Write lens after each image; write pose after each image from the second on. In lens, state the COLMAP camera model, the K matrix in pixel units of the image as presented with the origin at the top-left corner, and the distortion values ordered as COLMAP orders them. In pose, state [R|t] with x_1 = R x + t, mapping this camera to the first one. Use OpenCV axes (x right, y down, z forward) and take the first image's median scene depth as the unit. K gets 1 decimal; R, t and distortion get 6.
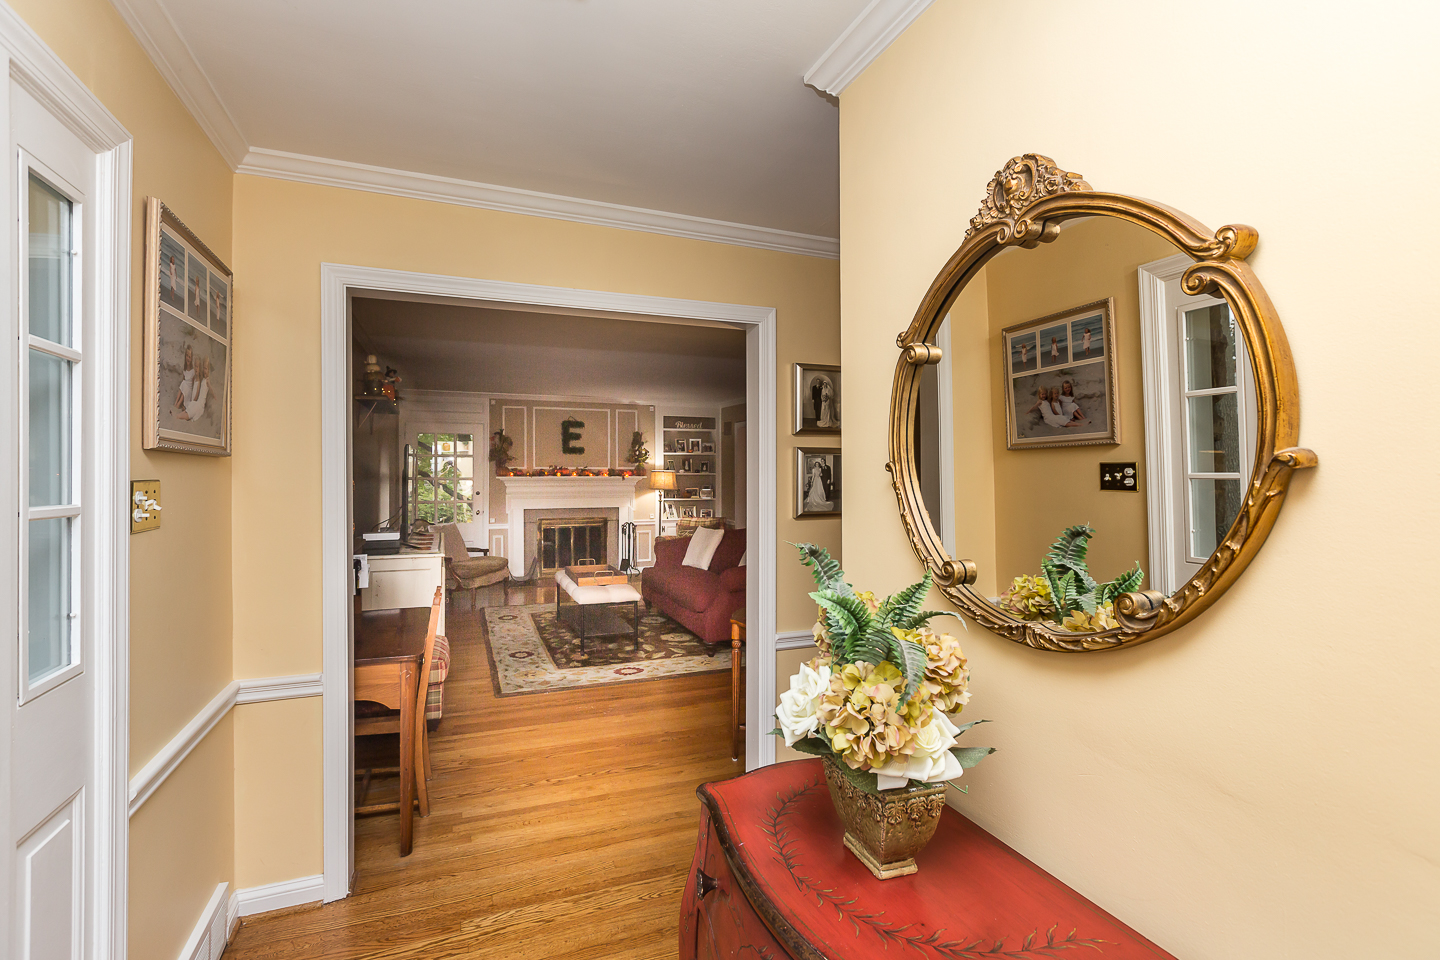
lens RADIAL K [[661.1, 0, 714.3], [0, 661.1, 473.1], [0, 0, 1]] dist [-0.000226, 0.000096]
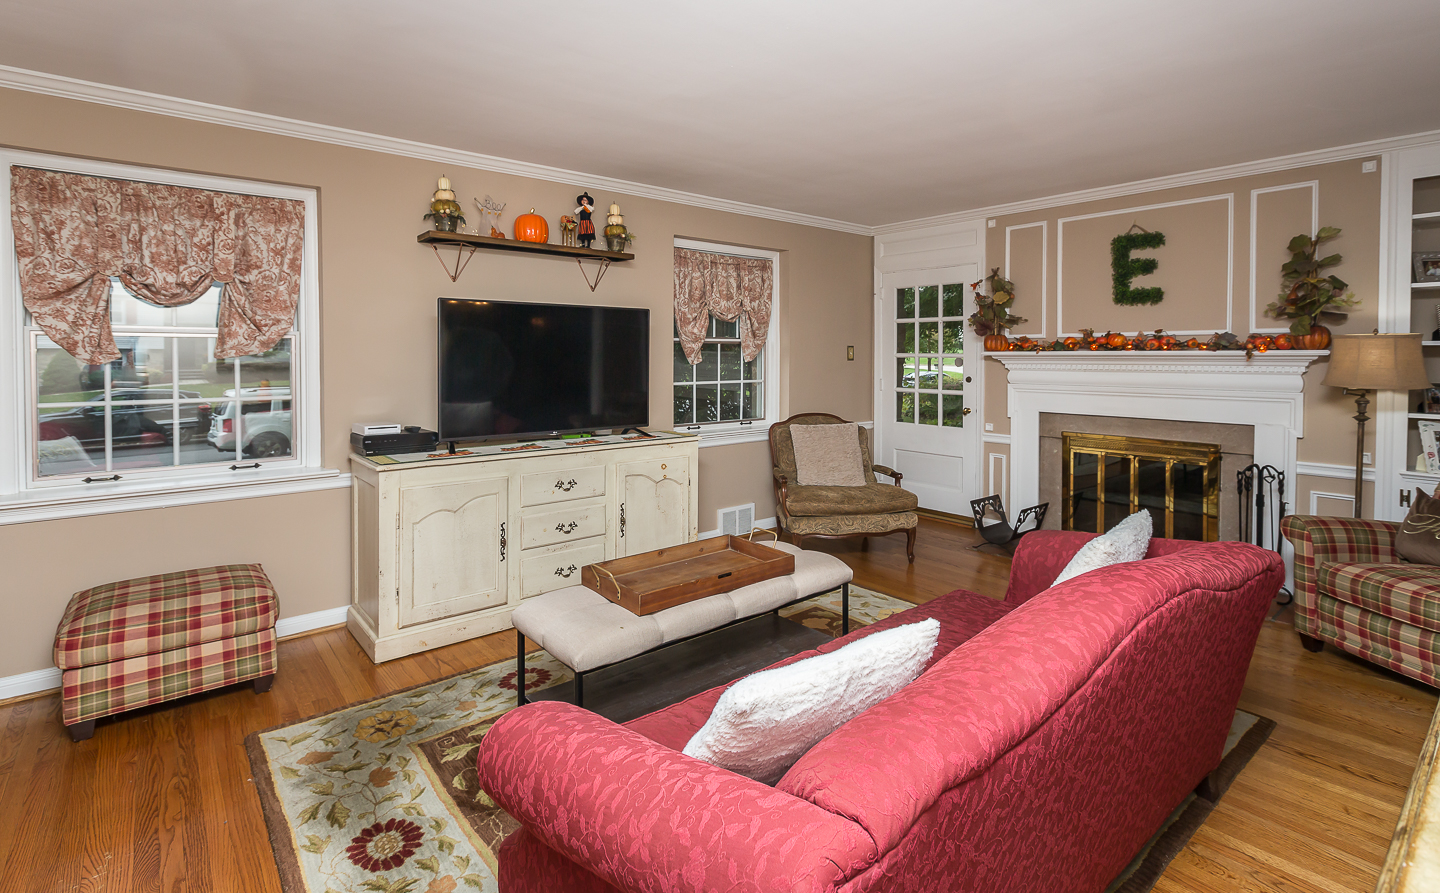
lens RADIAL K [[681.7, 0, 711.8], [0, 681.7, 369.8], [0, 0, 1]] dist [-0.000077, 0.000198]
pose [[0.297818, 0.025694, -0.954277, 0.163906], [0.003494, 0.999602, 0.028005, 0.003197], [0.954616, -0.011675, 0.297609, 0.566759]]
